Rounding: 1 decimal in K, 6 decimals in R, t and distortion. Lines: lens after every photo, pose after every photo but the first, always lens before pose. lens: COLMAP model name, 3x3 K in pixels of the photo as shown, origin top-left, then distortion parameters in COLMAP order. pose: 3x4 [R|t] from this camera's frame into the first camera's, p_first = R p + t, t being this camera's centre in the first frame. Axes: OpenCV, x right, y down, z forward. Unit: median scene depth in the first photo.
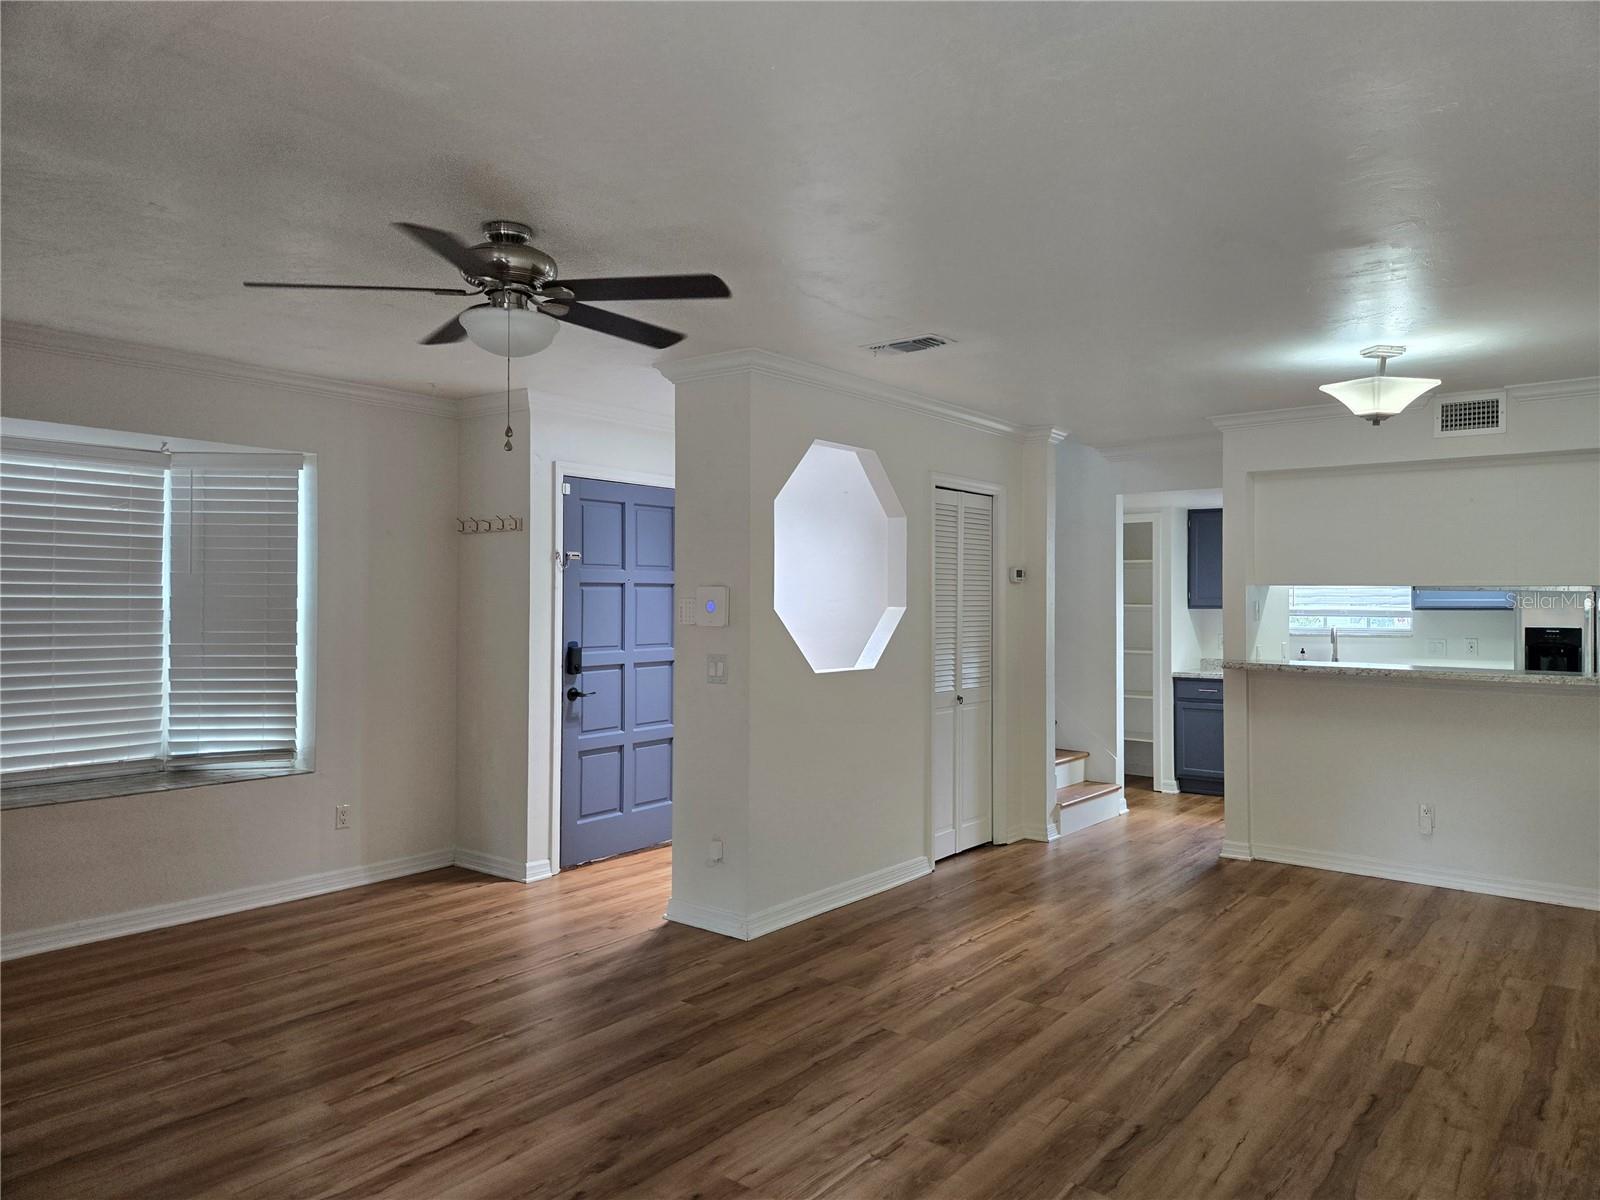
lens RADIAL K [[1066.7, 0, 806.1], [0, 1066.7, 591.8], [0, 0, 1]] dist [0.070395, -0.069230]
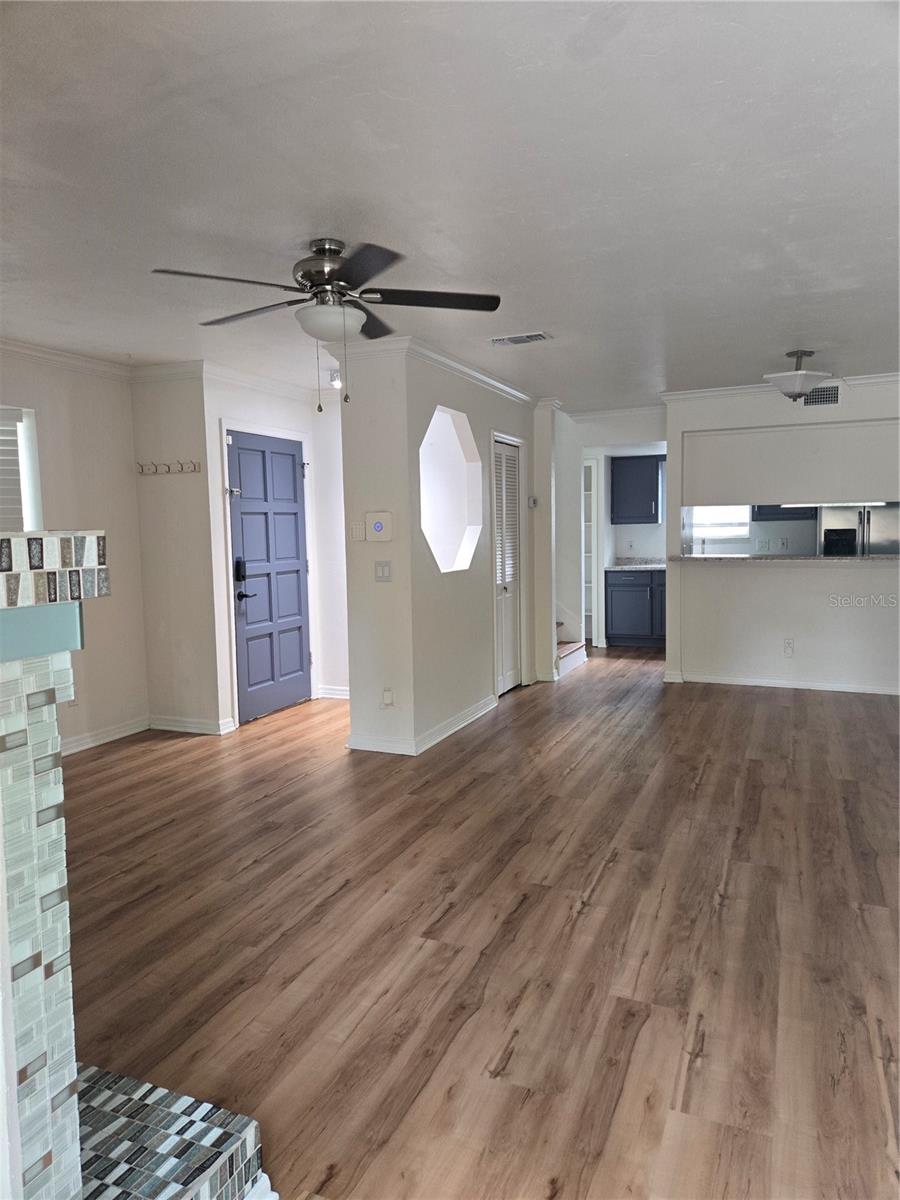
lens RADIAL K [[800.1, 0, 448.5], [0, 800.1, 590.4], [0, 0, 1]] dist [0.070395, -0.069230]
pose [[0.966610, -0.042146, 0.252762, -0.264786], [0.020112, 0.995817, 0.089133, 0.005422], [-0.255462, -0.081074, 0.963414, -0.037605]]
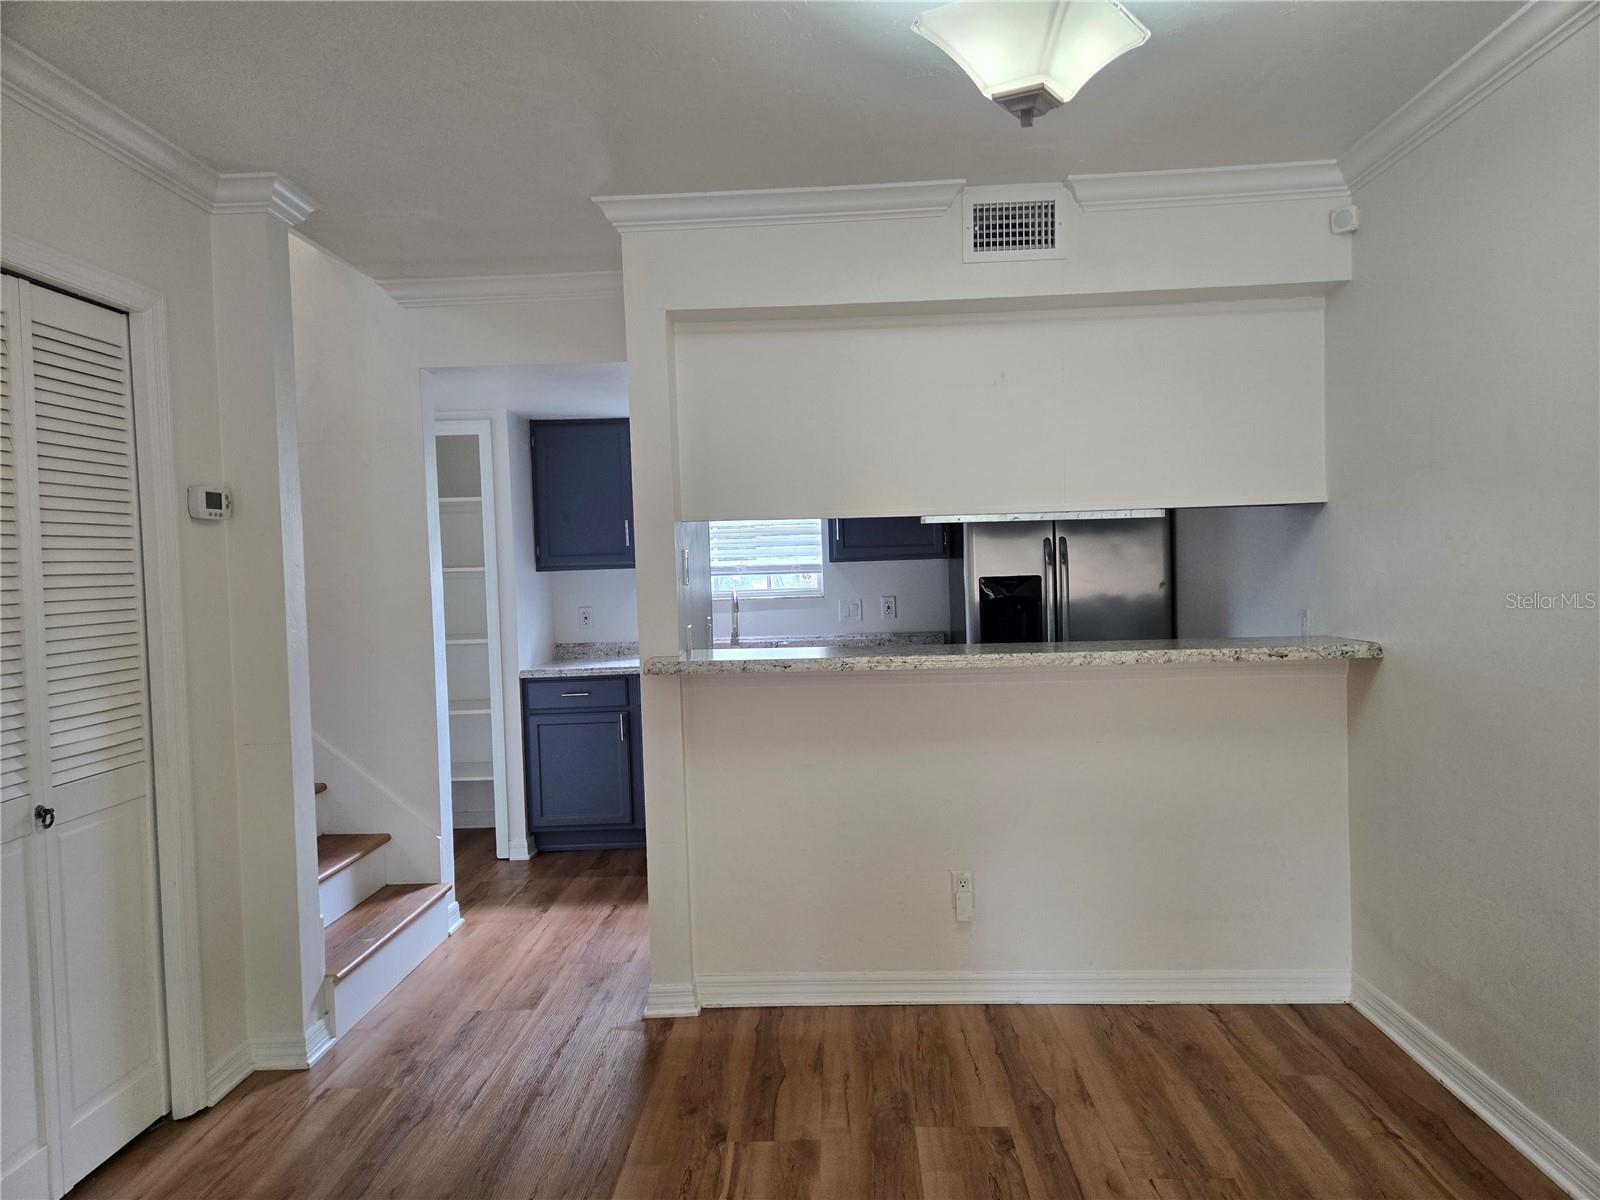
lens RADIAL K [[1066.7, 0, 801.0], [0, 1066.7, 601.9], [0, 0, 1]] dist [0.070395, -0.069230]
pose [[0.807081, -0.049812, 0.588336, 0.177177], [0.029231, 0.998584, 0.044447, 0.017255], [-0.589717, -0.018675, 0.807394, 0.669387]]
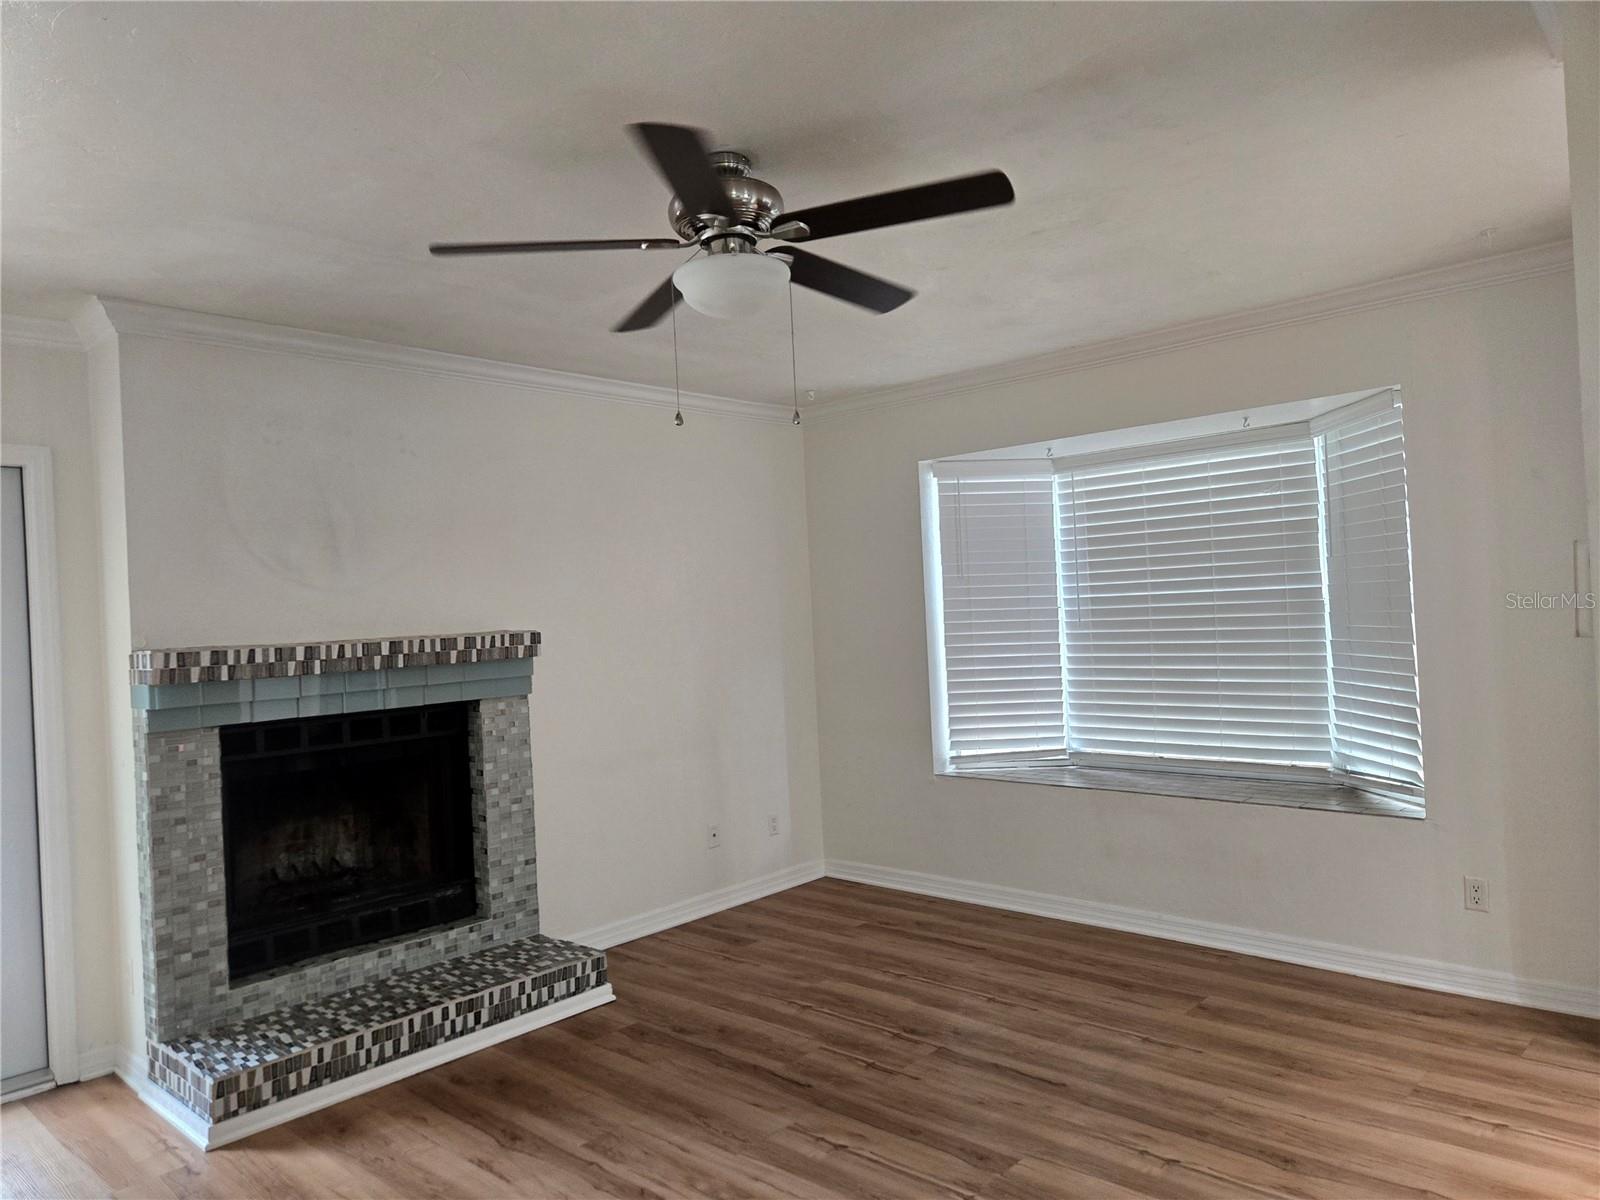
lens RADIAL K [[1066.7, 0, 793.8], [0, 1066.7, 591.2], [0, 0, 1]] dist [0.070395, -0.069230]
pose [[-0.089116, -0.023207, -0.995751, 0.347598], [0.053529, 0.998172, -0.028054, 0.012498], [0.994582, -0.055802, -0.087710, 0.719471]]
